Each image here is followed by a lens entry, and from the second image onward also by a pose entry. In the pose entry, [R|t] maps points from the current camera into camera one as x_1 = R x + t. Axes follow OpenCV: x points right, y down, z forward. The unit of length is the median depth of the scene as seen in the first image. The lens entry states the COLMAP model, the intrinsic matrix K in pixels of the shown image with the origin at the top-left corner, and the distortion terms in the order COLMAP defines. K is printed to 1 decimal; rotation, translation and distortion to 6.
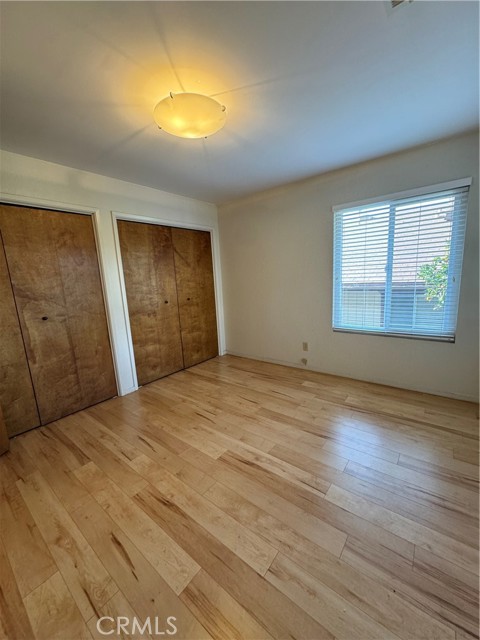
lens RADIAL K [[254.9, 0, 240.5], [0, 254.9, 320.9], [0, 0, 1]] dist [-0.002072, 0.000278]
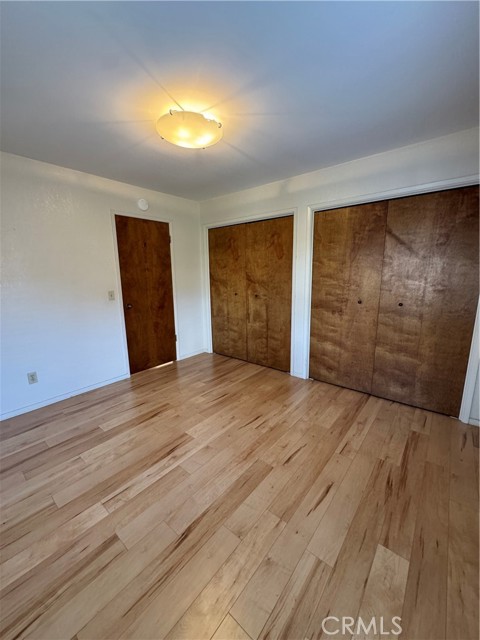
lens RADIAL K [[254.9, 0, 240.4], [0, 254.9, 319.4], [0, 0, 1]] dist [-0.002072, 0.000278]
pose [[-0.022284, 0.237358, -0.971167, 0.649713], [-0.160175, 0.958012, 0.237818, -0.195668], [0.986837, 0.160856, 0.016670, 0.812857]]
